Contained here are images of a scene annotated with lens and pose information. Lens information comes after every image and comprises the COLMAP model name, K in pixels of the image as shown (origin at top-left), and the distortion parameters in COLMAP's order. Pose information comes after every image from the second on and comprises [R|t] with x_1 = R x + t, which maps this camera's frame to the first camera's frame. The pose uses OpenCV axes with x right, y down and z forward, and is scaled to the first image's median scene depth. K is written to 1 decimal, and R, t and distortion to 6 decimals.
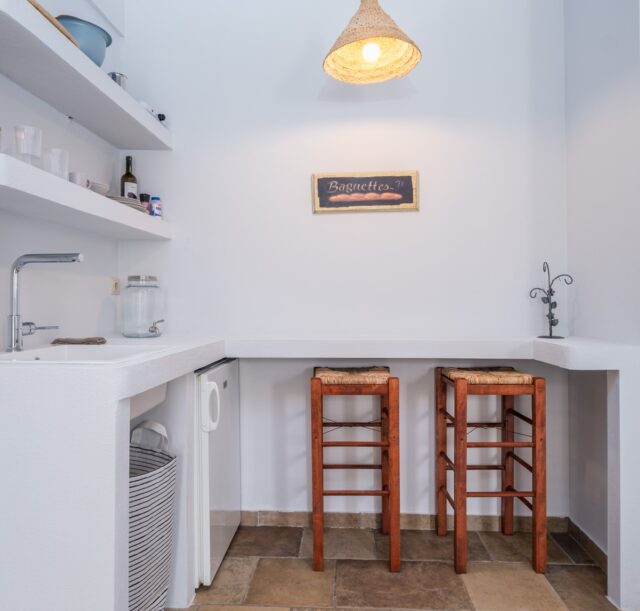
lens RADIAL K [[473.3, 0, 334.4], [0, 473.3, 294.2], [0, 0, 1]] dist [0.001866, -0.013772]
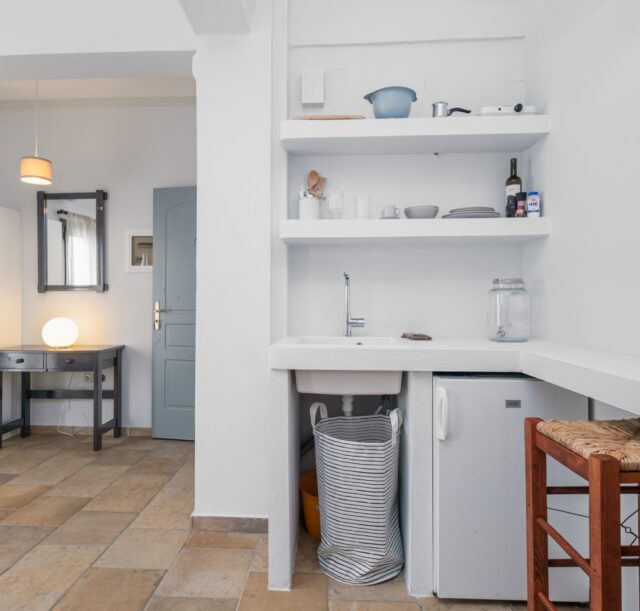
lens RADIAL K [[457.2, 0, 320.5], [0, 457.2, 300.6], [0, 0, 1]] dist [-0.003239, -0.001758]
pose [[0.004965, -0.003156, -0.999983, 0.521702], [0.013664, 0.999902, -0.003088, 0.004462], [0.999894, -0.013648, 0.005008, 0.585562]]
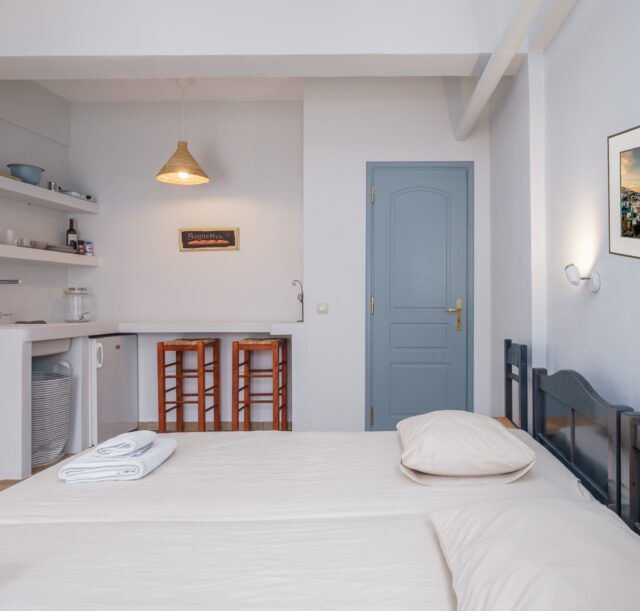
lens RADIAL K [[457.2, 0, 394.3], [0, 457.2, 292.2], [0, 0, 1]] dist [-0.003239, -0.001758]
pose [[0.999613, -0.001736, 0.027773, 0.714441], [0.001845, 0.999991, -0.003893, -0.011668], [-0.027766, 0.003943, 0.999607, -0.724126]]
